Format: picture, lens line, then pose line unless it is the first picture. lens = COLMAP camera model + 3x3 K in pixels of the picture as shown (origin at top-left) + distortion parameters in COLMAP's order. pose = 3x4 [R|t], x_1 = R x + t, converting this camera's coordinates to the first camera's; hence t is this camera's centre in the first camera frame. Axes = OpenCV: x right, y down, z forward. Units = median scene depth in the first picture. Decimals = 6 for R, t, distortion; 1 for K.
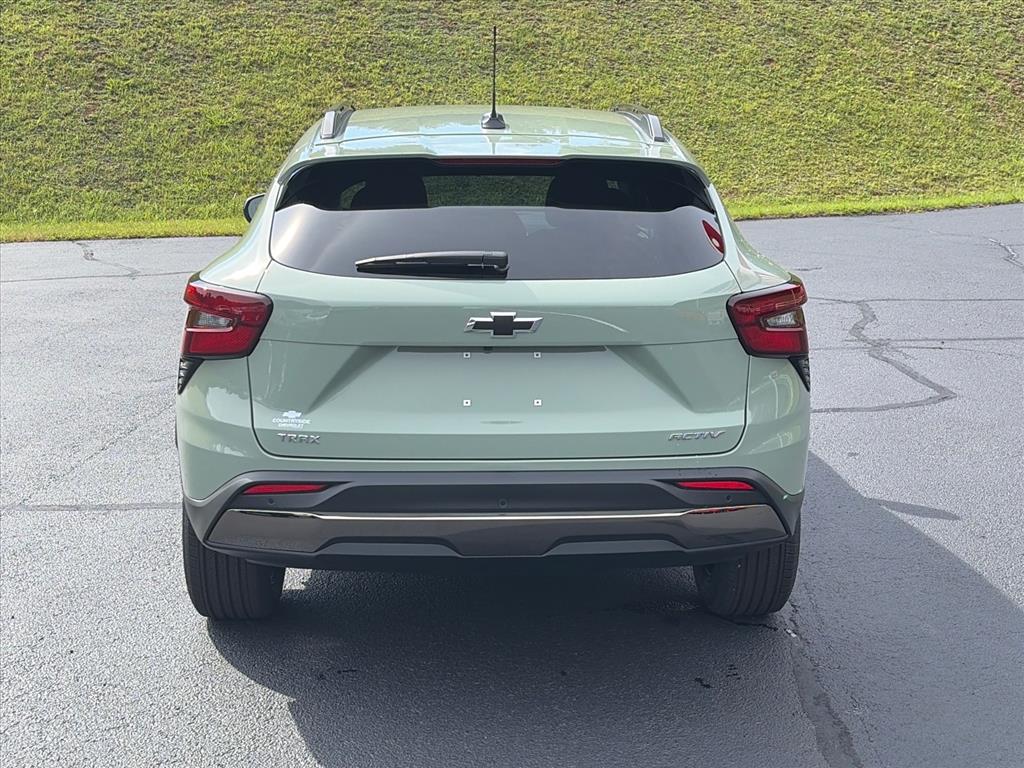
lens RADIAL K [[1466.7, 0, 525.7], [0, 1466.7, 386.2], [0, 0, 1]] dist [0.238770, -0.811010]
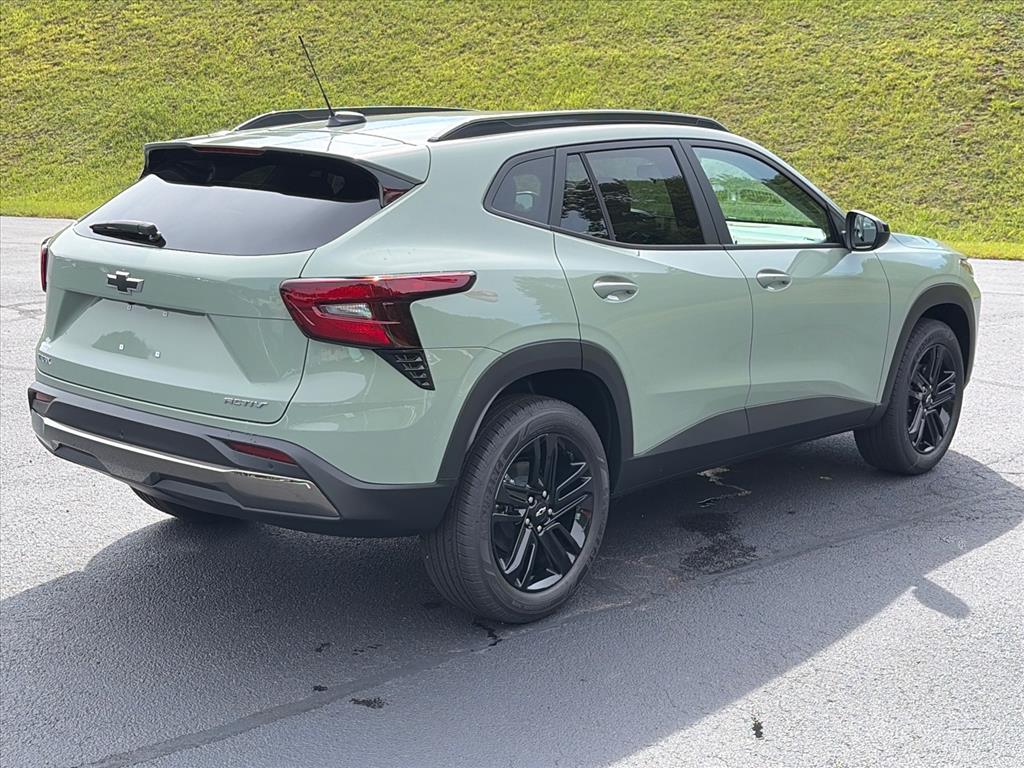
lens RADIAL K [[1466.7, 0, 525.7], [0, 1466.7, 386.2], [0, 0, 1]] dist [0.238770, -0.811010]
pose [[0.725411, 0.134851, -0.674977, 0.203244], [-0.146723, 0.988377, 0.039778, -0.010701], [0.672496, 0.070180, 0.736766, 0.066894]]
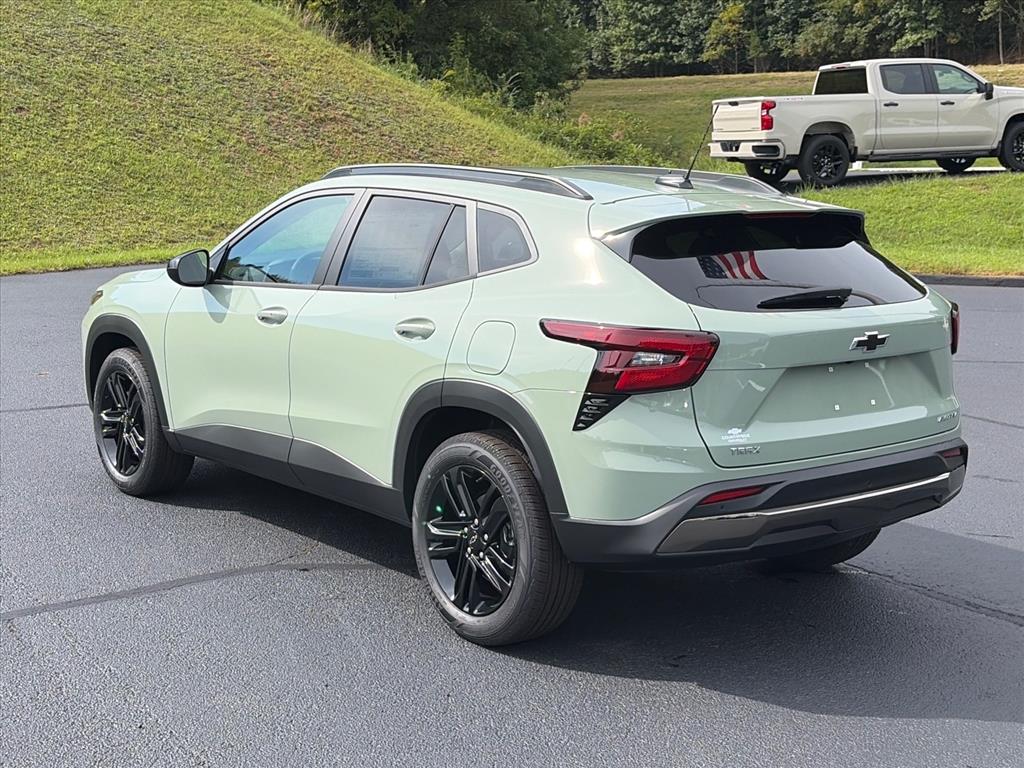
lens RADIAL K [[1466.7, 0, 525.7], [0, 1466.7, 386.2], [0, 0, 1]] dist [0.238770, -0.811010]
pose [[0.808834, -0.087271, 0.581525, -0.195846], [0.105052, 0.994462, 0.003126, -0.007637], [-0.578578, 0.058562, 0.813522, 0.026596]]
